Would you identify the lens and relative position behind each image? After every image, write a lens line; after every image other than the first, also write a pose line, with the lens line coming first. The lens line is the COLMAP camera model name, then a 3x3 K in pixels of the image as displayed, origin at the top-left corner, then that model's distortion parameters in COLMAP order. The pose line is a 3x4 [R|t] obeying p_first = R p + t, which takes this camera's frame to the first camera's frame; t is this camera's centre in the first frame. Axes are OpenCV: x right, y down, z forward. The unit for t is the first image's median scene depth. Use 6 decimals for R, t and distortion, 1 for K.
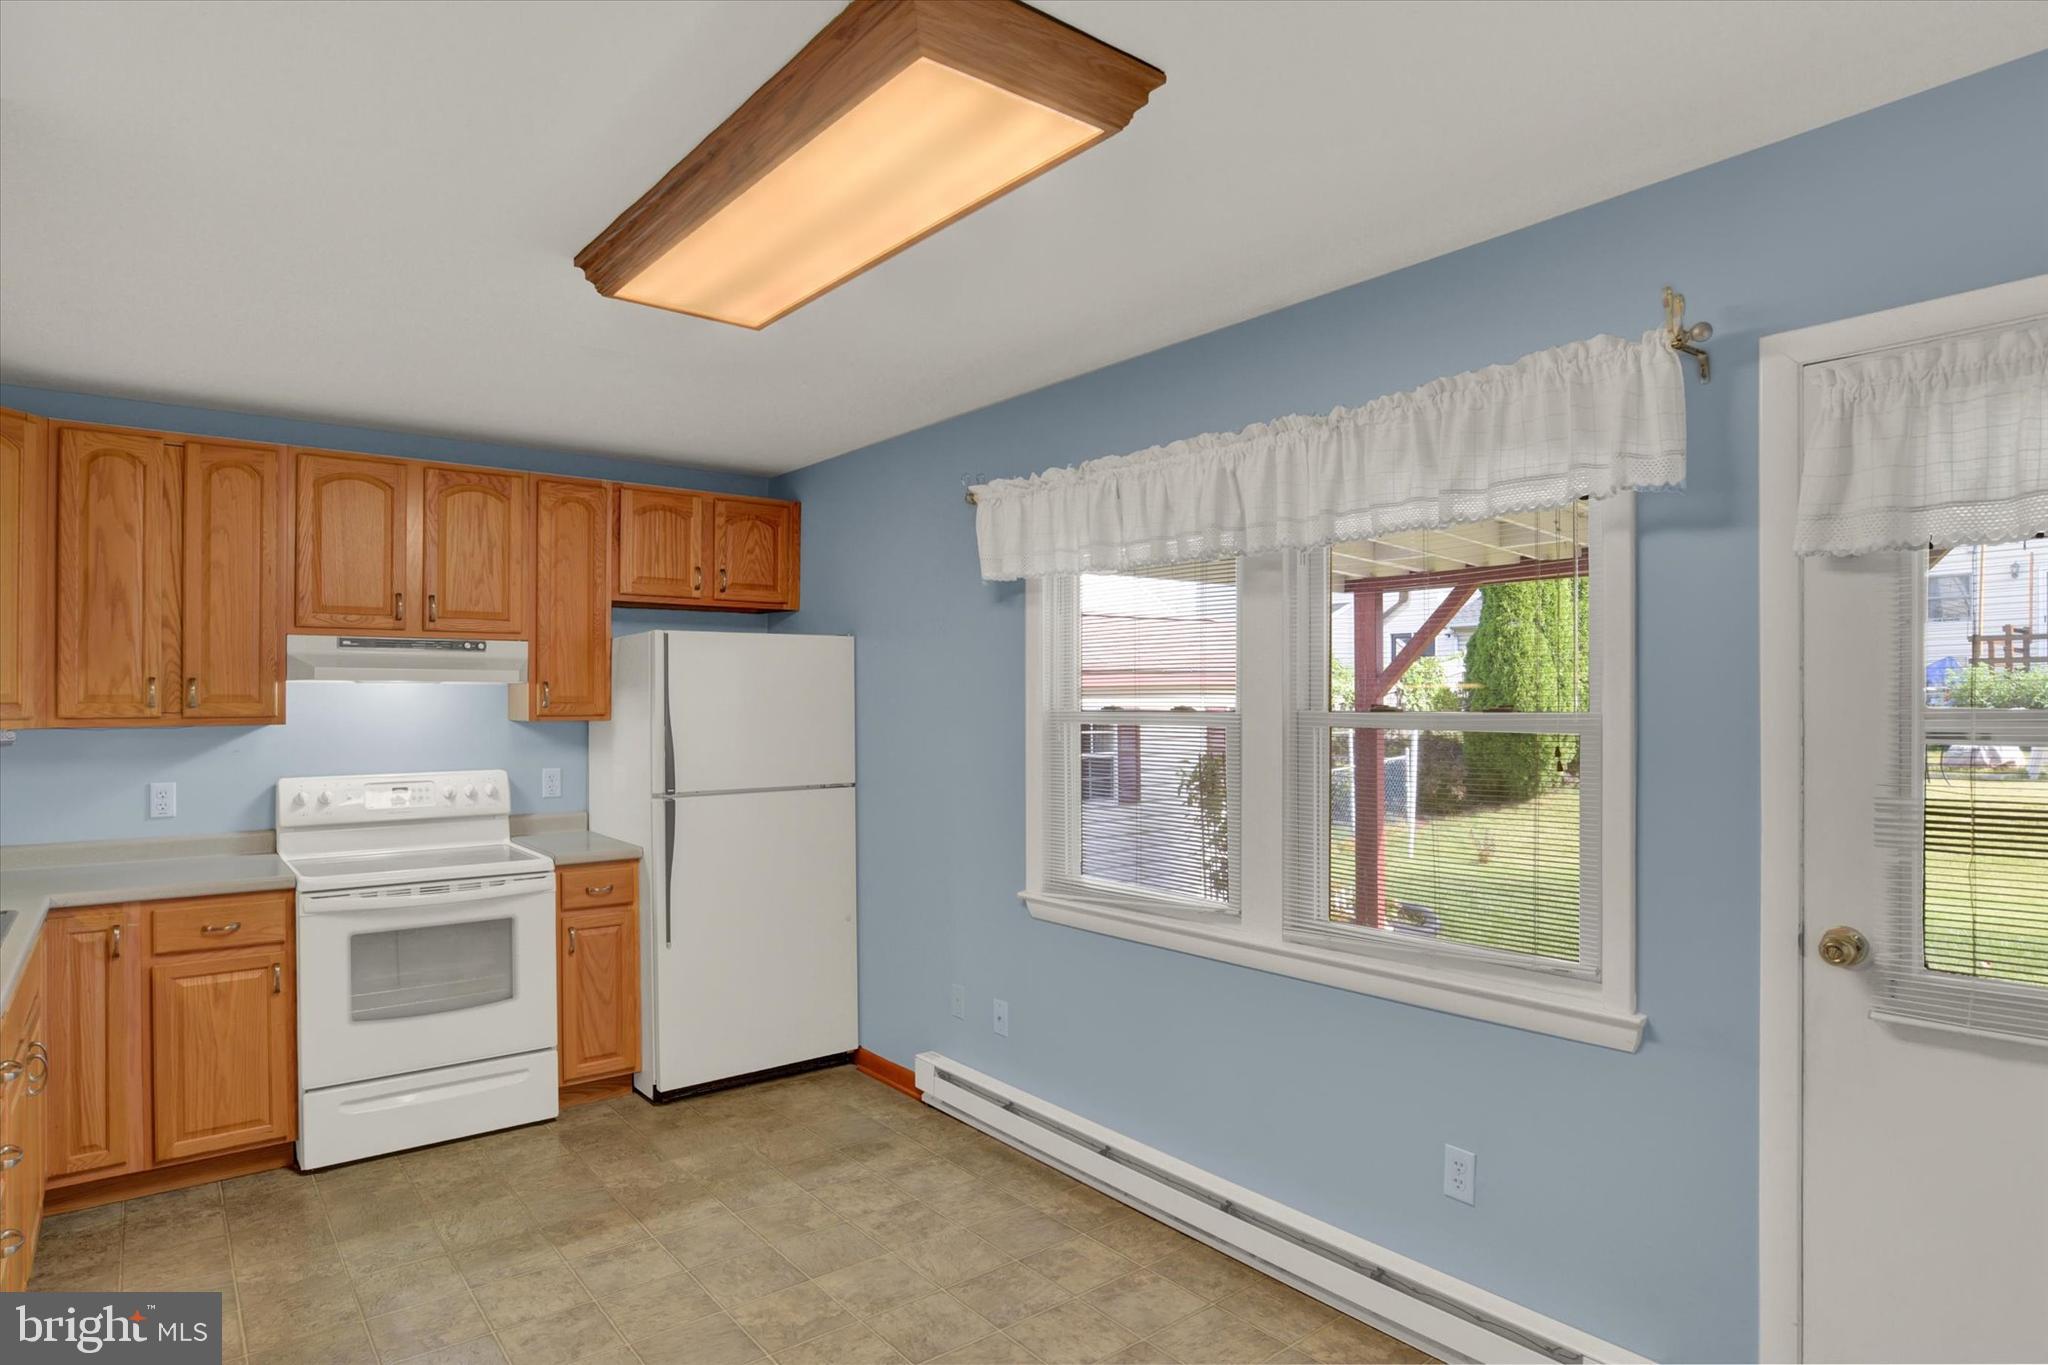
lens RADIAL K [[1108.6, 0, 966.7], [0, 1108.6, 682.4], [0, 0, 1]] dist [-0.035450, 0.001149]
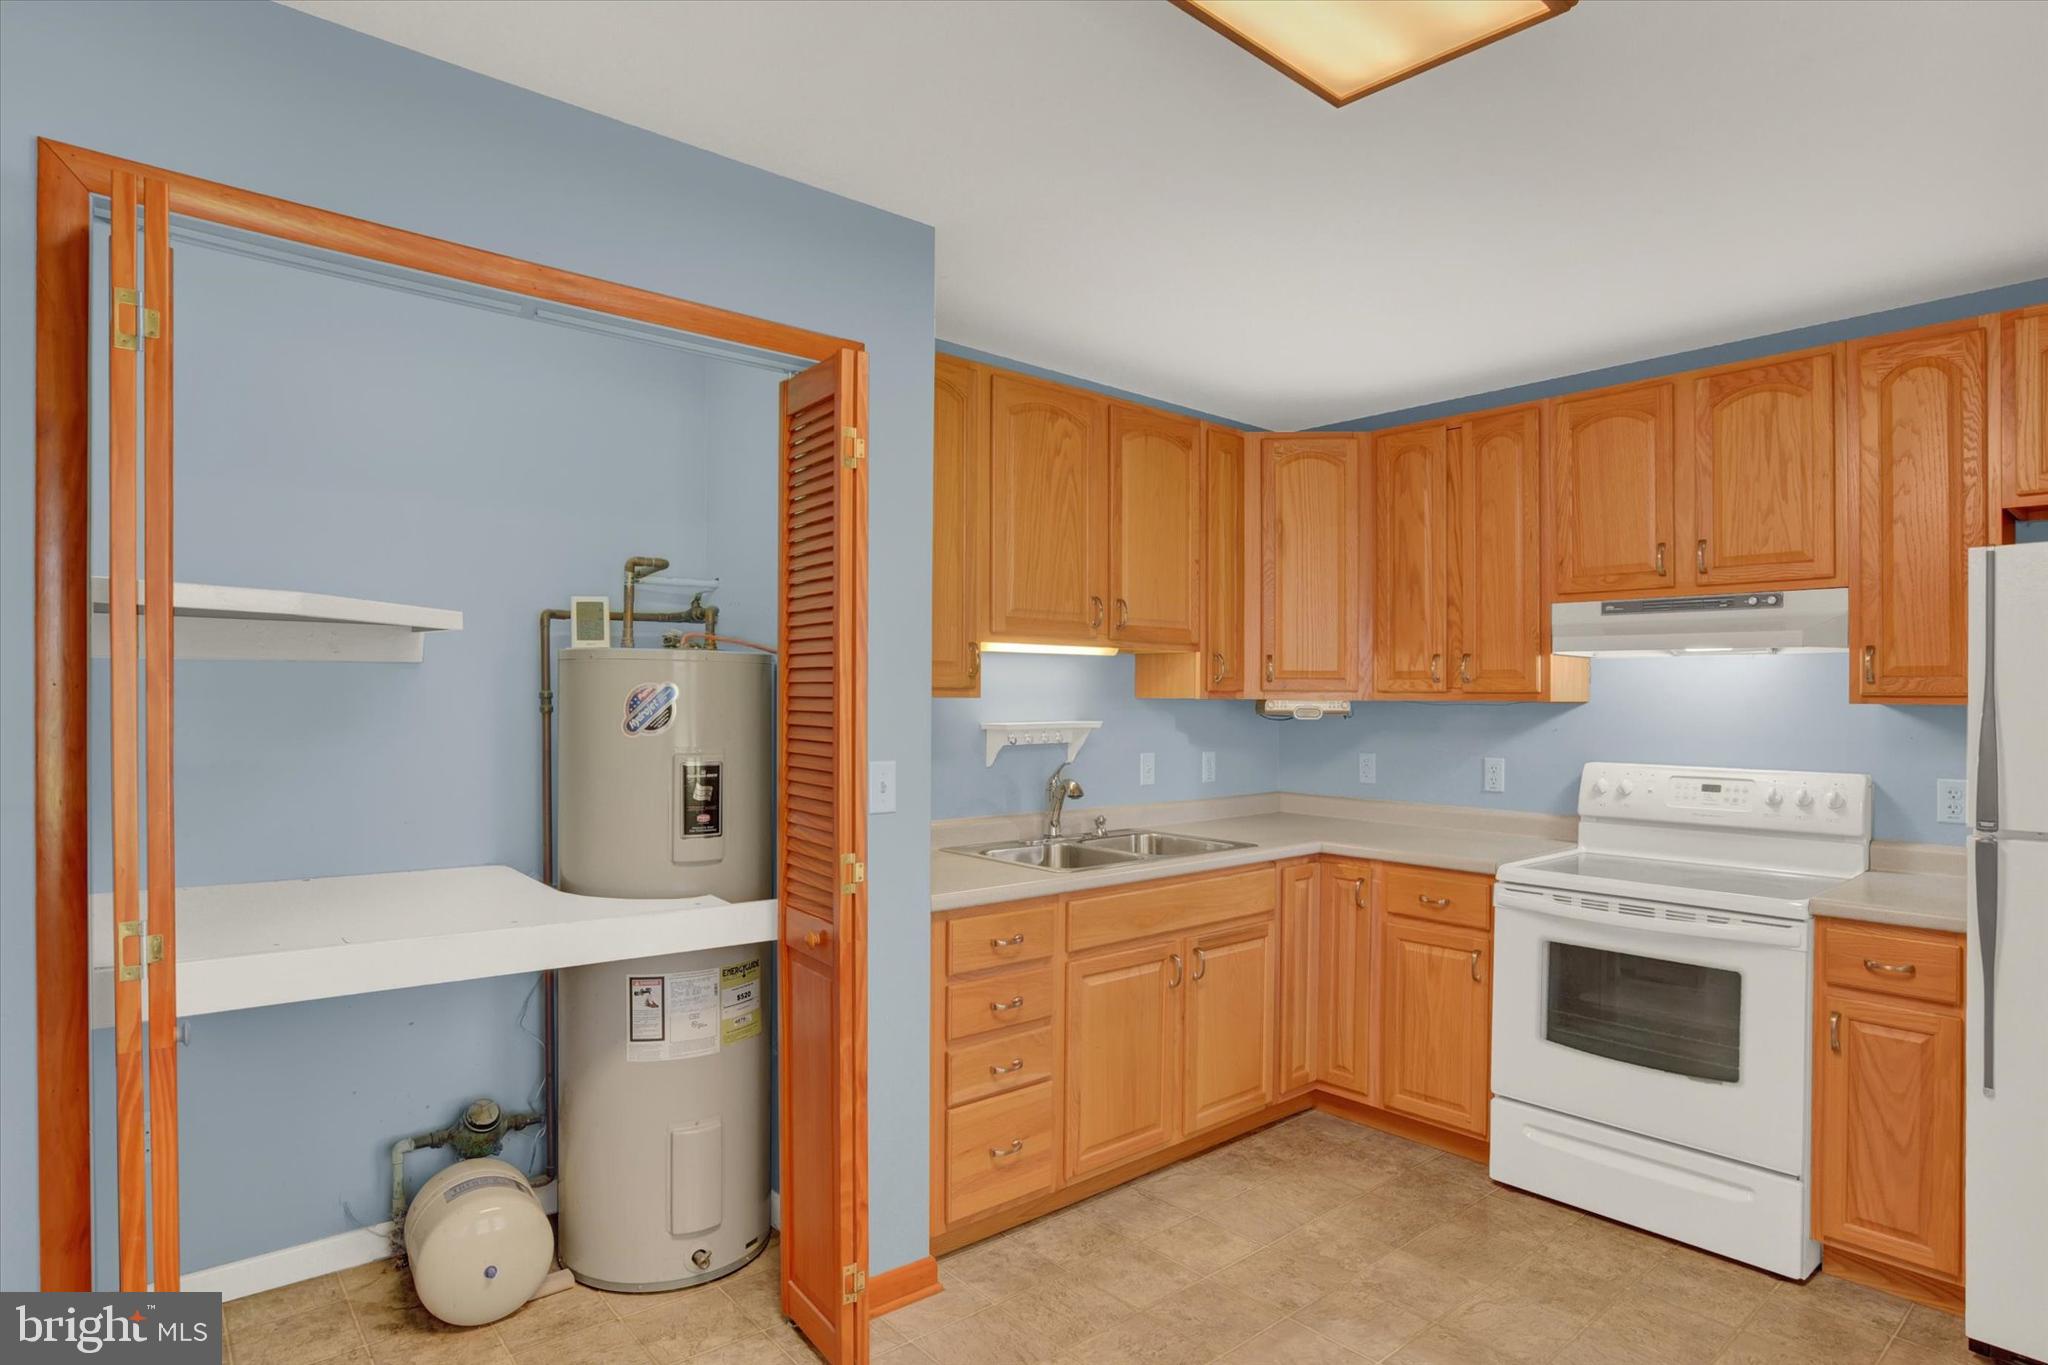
lens RADIAL K [[1115.6, 0, 1024.0], [0, 1115.6, 682.5], [0, 0, 1]] dist [-0.072305, 0.030293]
pose [[0.066240, -0.006339, -0.997784, 0.264000], [0.008907, 0.999944, -0.005762, 0.023138], [0.997764, -0.008506, 0.066293, 0.480795]]
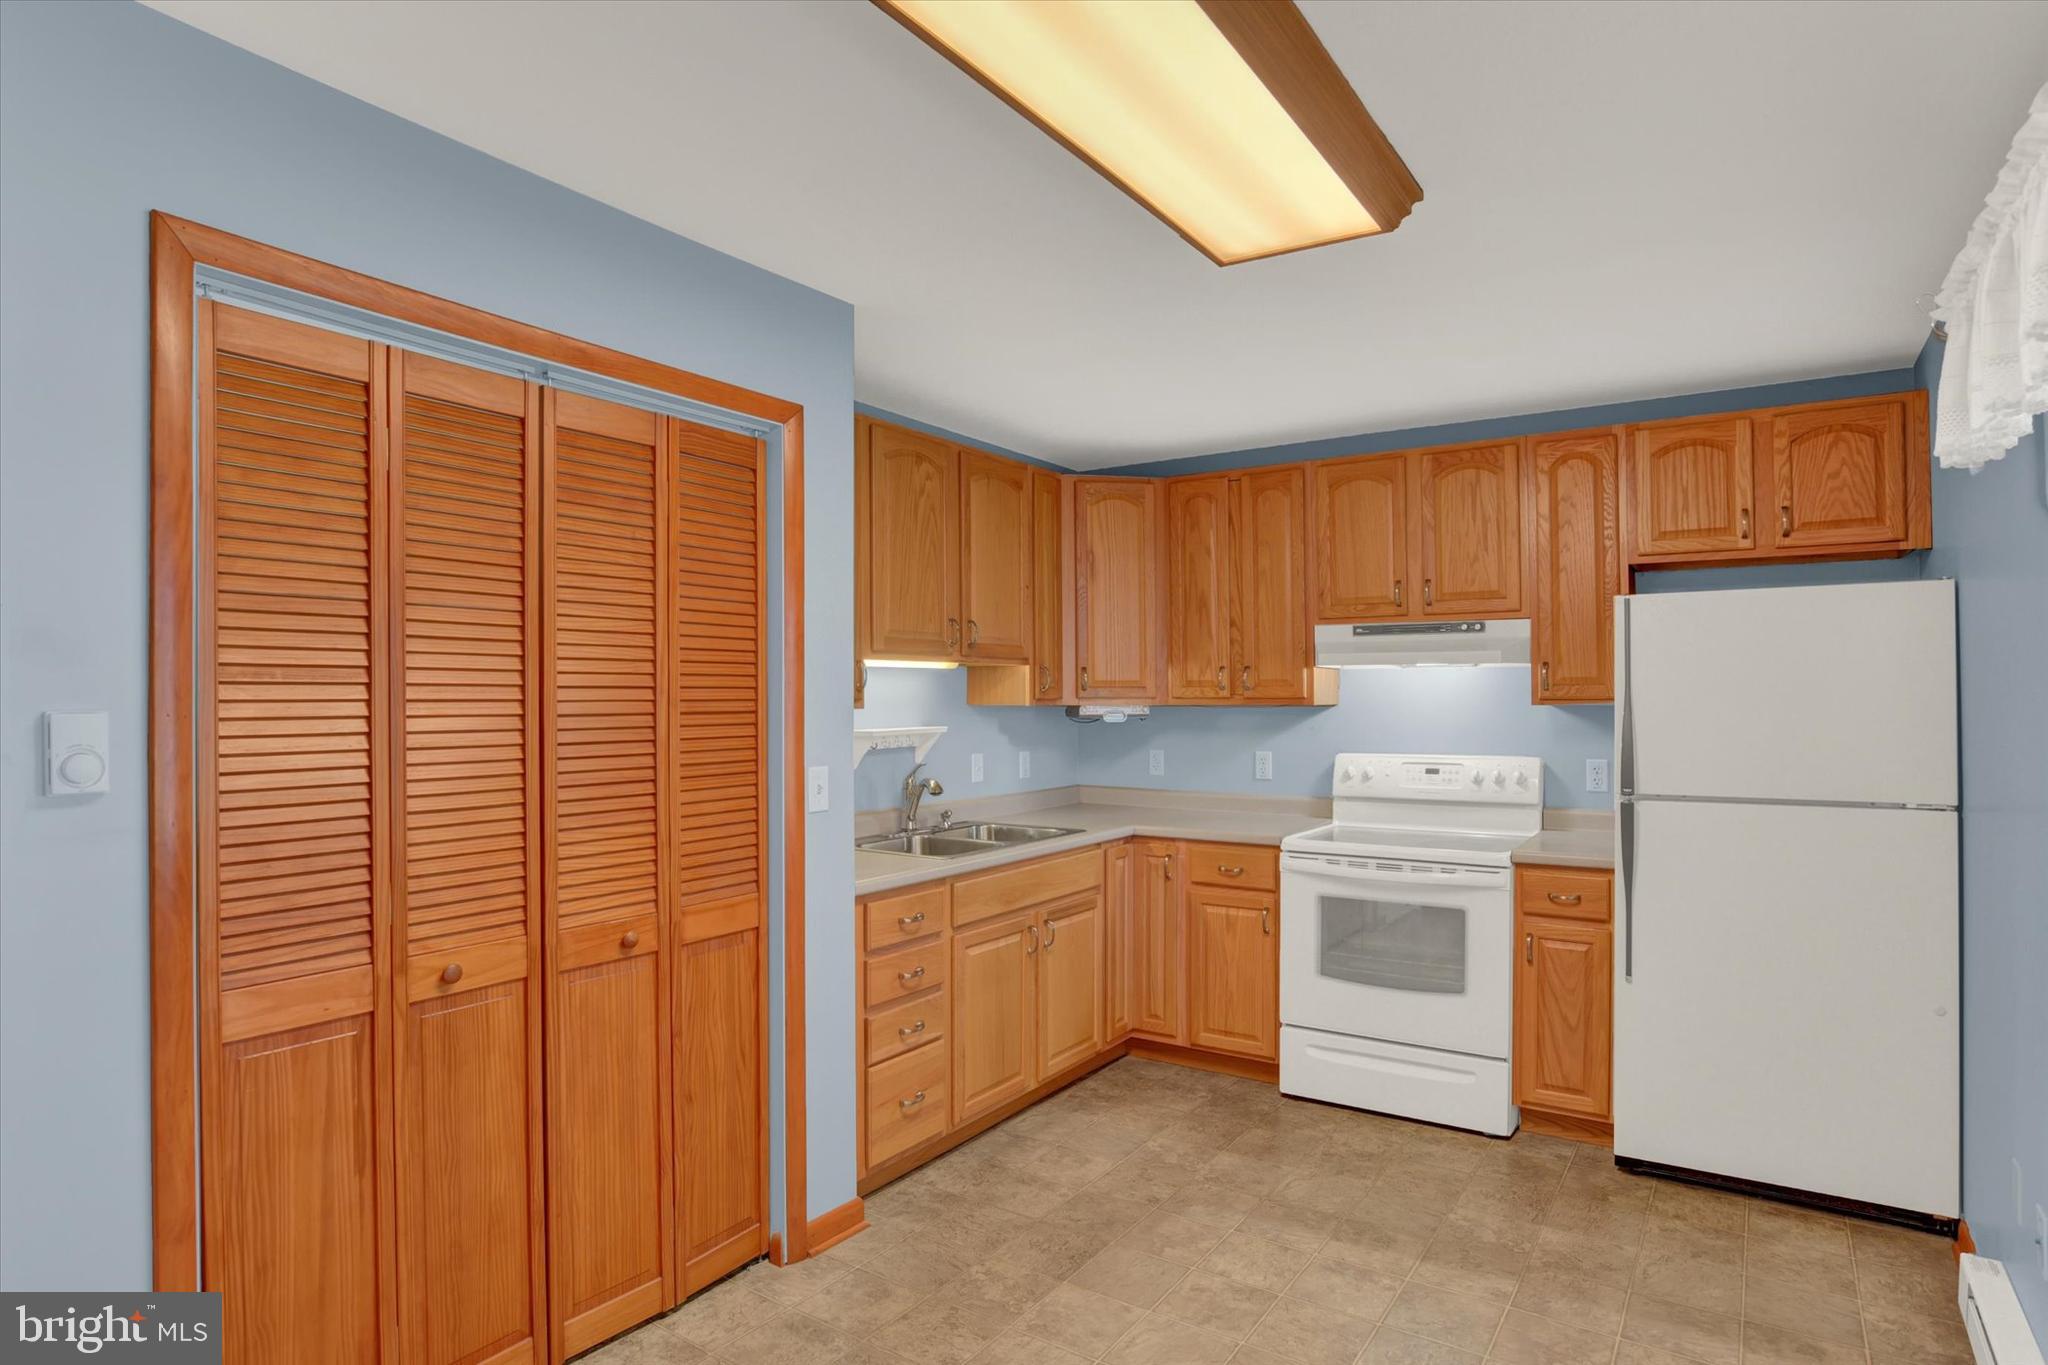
lens RADIAL K [[1099.3, 0, 1048.9], [0, 1099.3, 670.8], [0, 0, 1]] dist [-0.063181, 0.020540]
pose [[0.334921, -0.018151, -0.942071, 0.354734], [0.016823, 0.999770, -0.013282, 0.012819], [0.942096, -0.011399, 0.335149, 0.343372]]
